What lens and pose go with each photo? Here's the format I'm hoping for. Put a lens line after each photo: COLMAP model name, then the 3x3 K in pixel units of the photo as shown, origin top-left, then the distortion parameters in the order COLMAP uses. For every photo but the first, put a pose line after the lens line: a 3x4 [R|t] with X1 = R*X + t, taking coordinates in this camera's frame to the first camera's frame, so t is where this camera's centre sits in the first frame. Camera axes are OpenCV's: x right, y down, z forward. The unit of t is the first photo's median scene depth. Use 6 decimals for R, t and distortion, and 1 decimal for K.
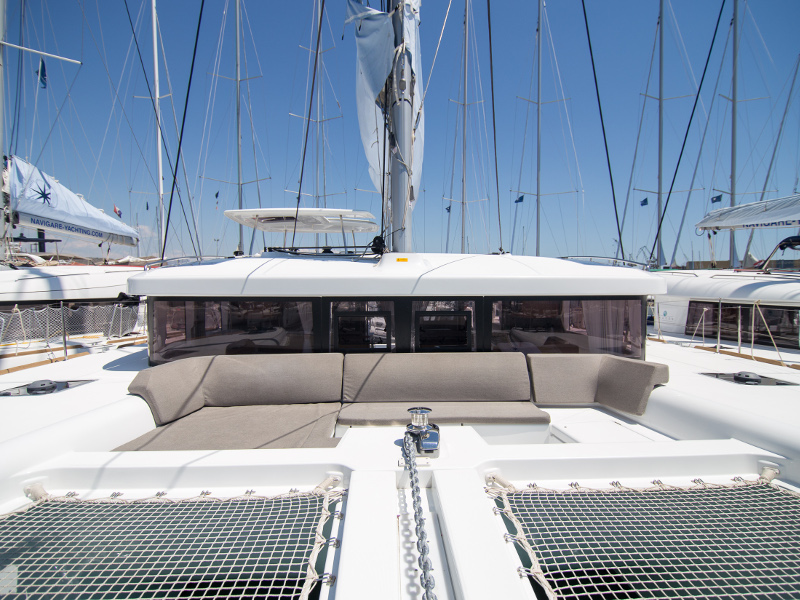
lens RADIAL K [[390.2, 0, 400.4], [0, 390.2, 295.8], [0, 0, 1]] dist [-0.027696, -0.001811]
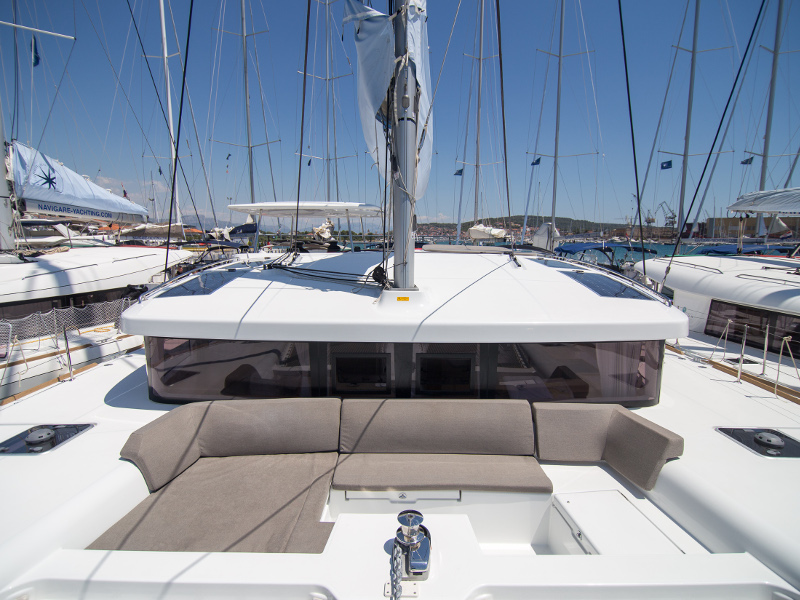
lens RADIAL K [[390.2, 0, 397.2], [0, 390.2, 301.9], [0, 0, 1]] dist [-0.027696, -0.001811]
pose [[0.999259, 0.010849, -0.036936, 0.024979], [-0.007137, 0.995043, 0.099191, -0.173368], [0.037829, -0.098854, 0.994383, 0.063109]]
